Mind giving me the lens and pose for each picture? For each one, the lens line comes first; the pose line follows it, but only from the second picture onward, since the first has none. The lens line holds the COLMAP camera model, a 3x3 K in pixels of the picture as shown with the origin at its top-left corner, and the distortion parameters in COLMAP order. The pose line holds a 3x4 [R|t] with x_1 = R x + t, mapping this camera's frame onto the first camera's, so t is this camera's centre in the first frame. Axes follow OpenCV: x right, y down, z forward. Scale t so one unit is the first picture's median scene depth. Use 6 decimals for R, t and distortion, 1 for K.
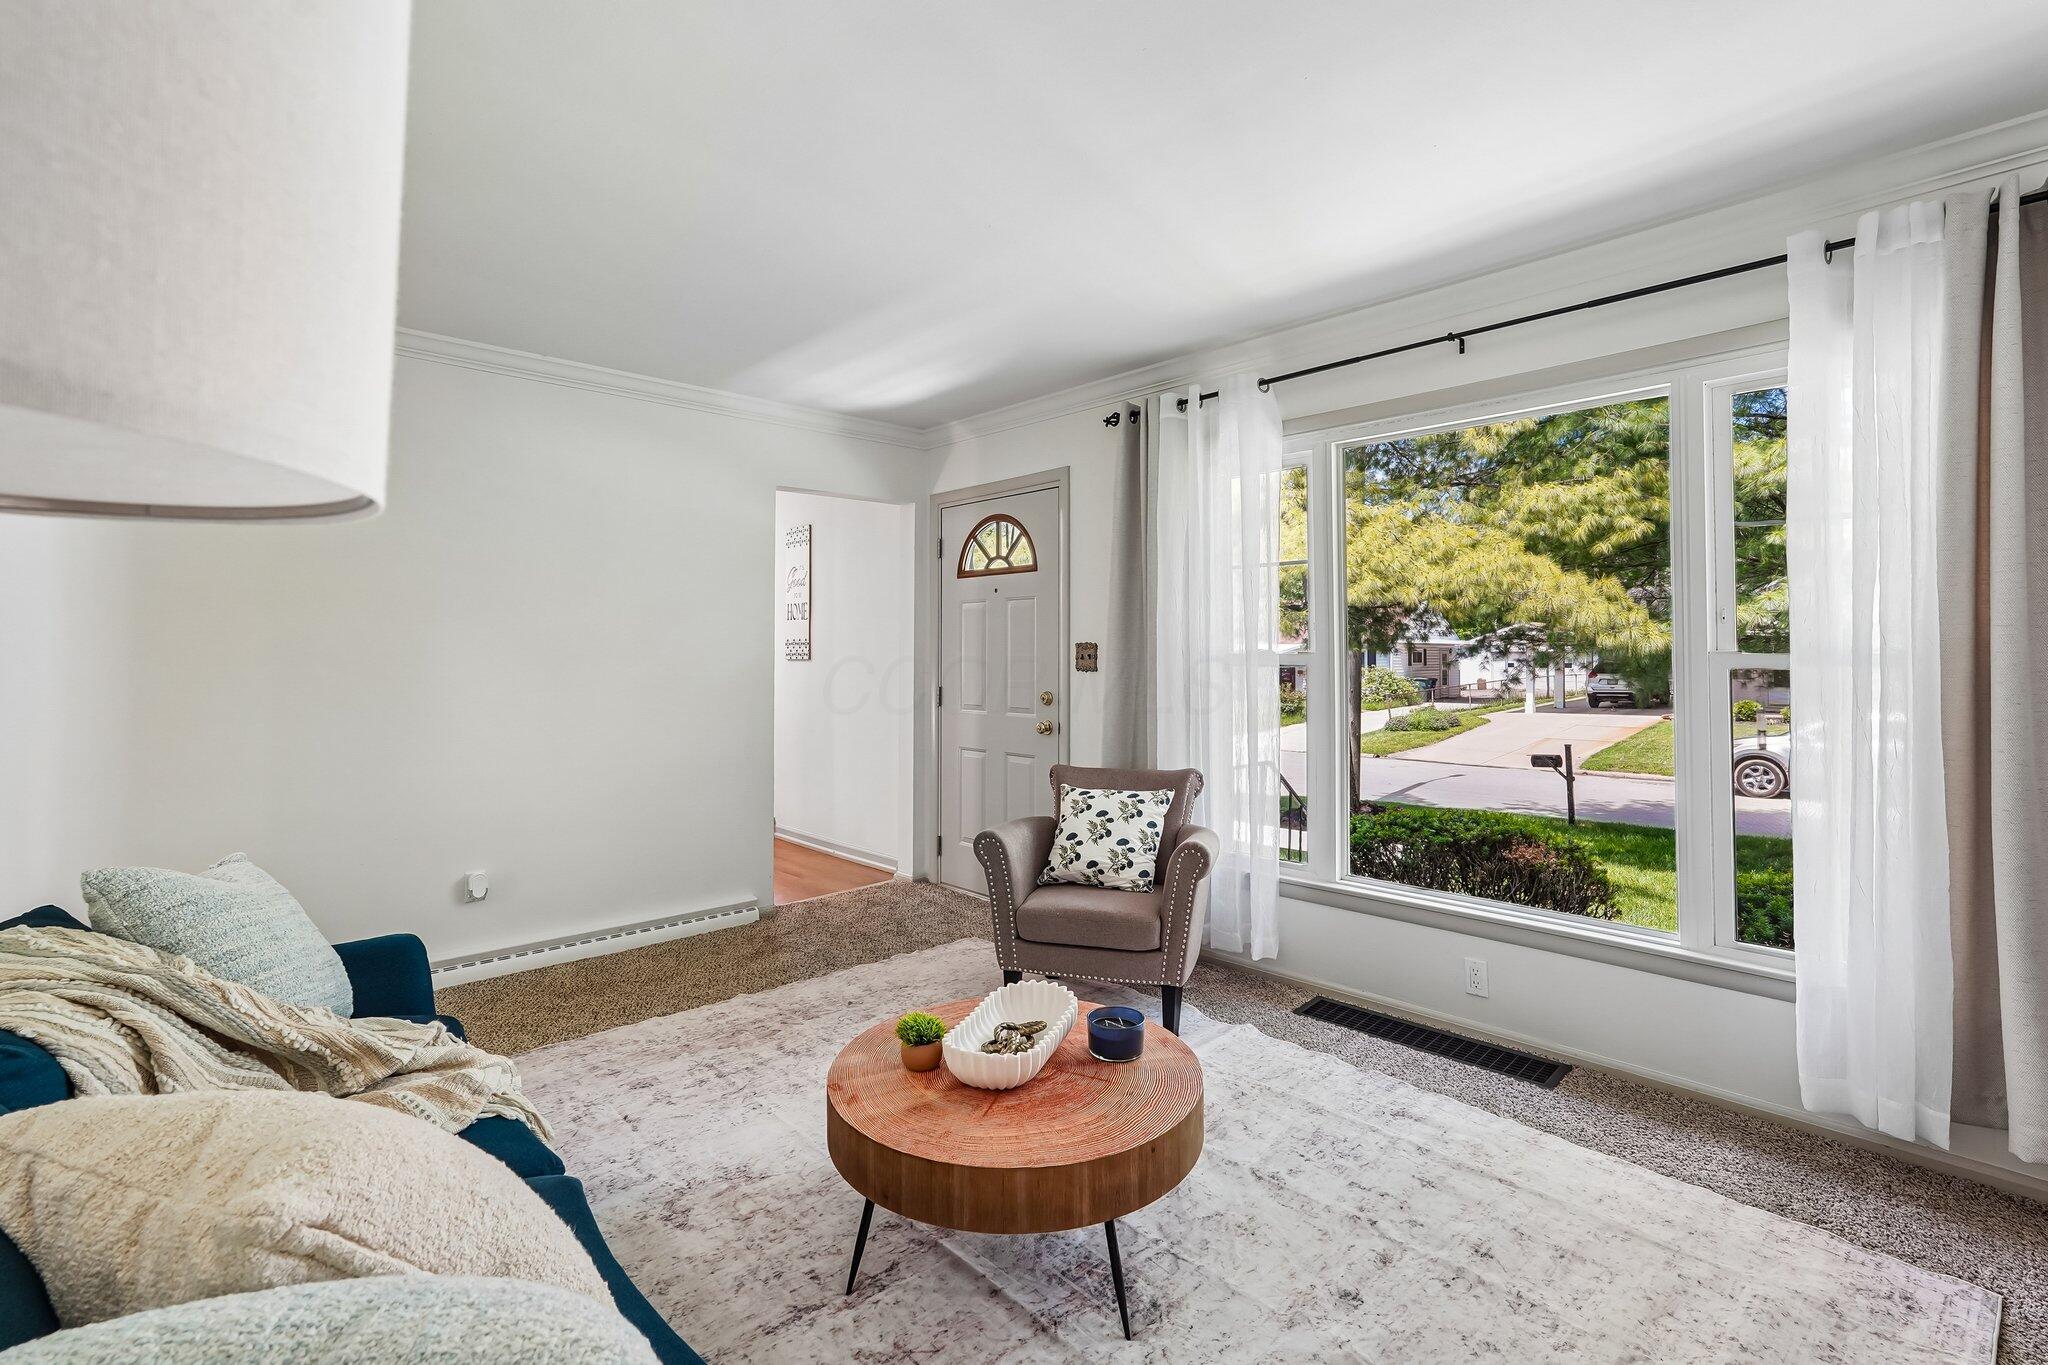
lens RADIAL K [[920.7, 0, 1001.2], [0, 920.7, 638.0], [0, 0, 1]] dist [-0.003201, 0.000719]
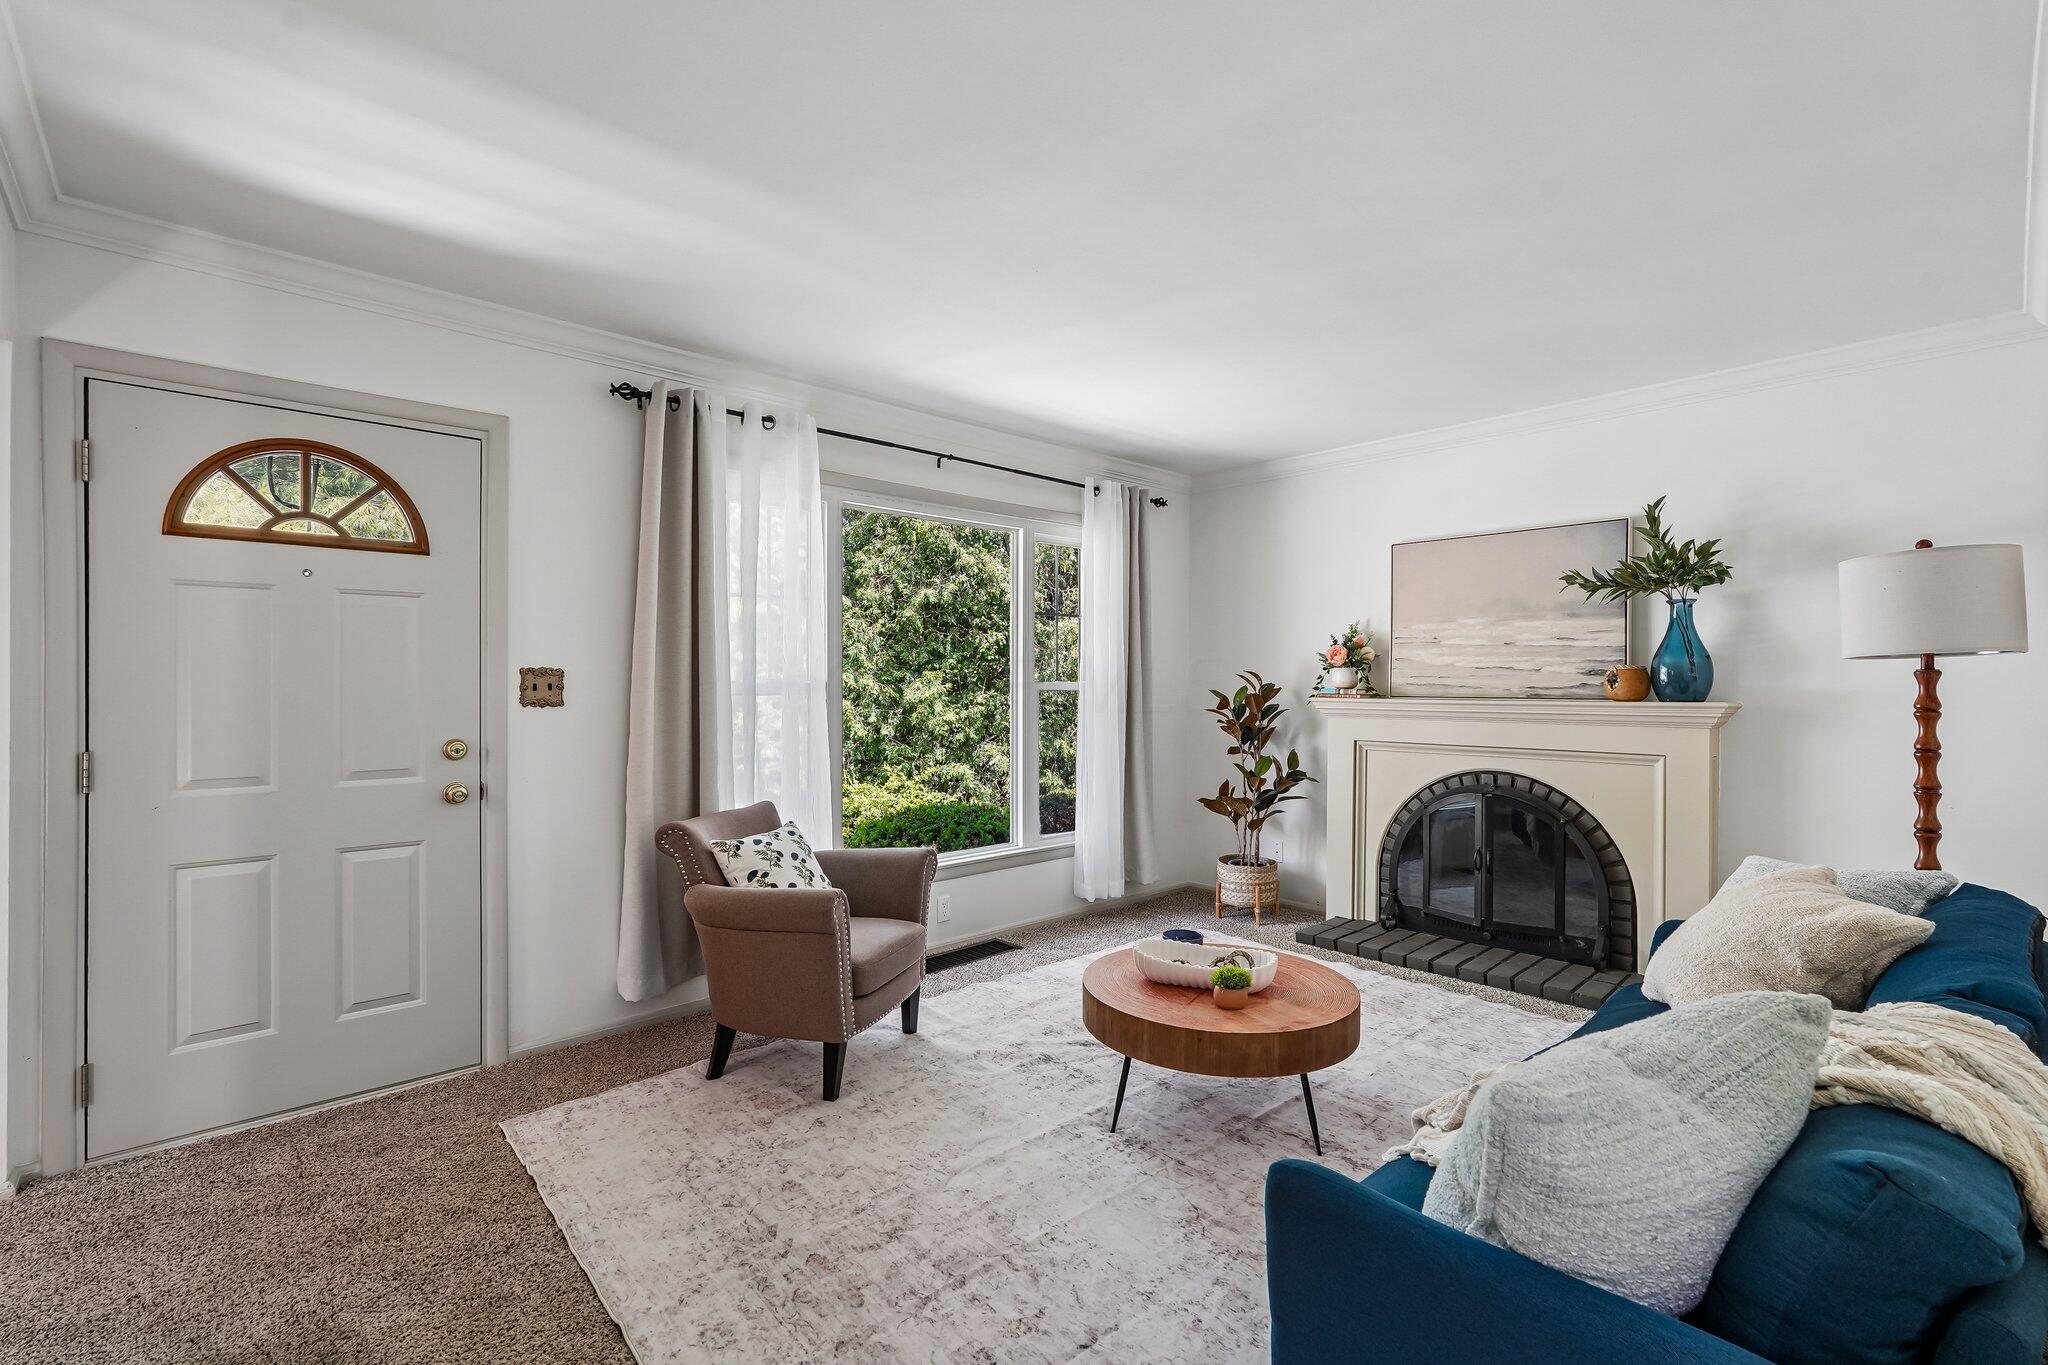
lens RADIAL K [[920.7, 0, 1022.4], [0, 920.7, 689.5], [0, 0, 1]] dist [-0.003201, 0.000719]
pose [[0.008217, -0.004000, 0.999958, -0.633511], [-0.013777, 0.999897, 0.004113, 0.013954], [-0.999871, -0.013810, 0.008161, 0.603923]]
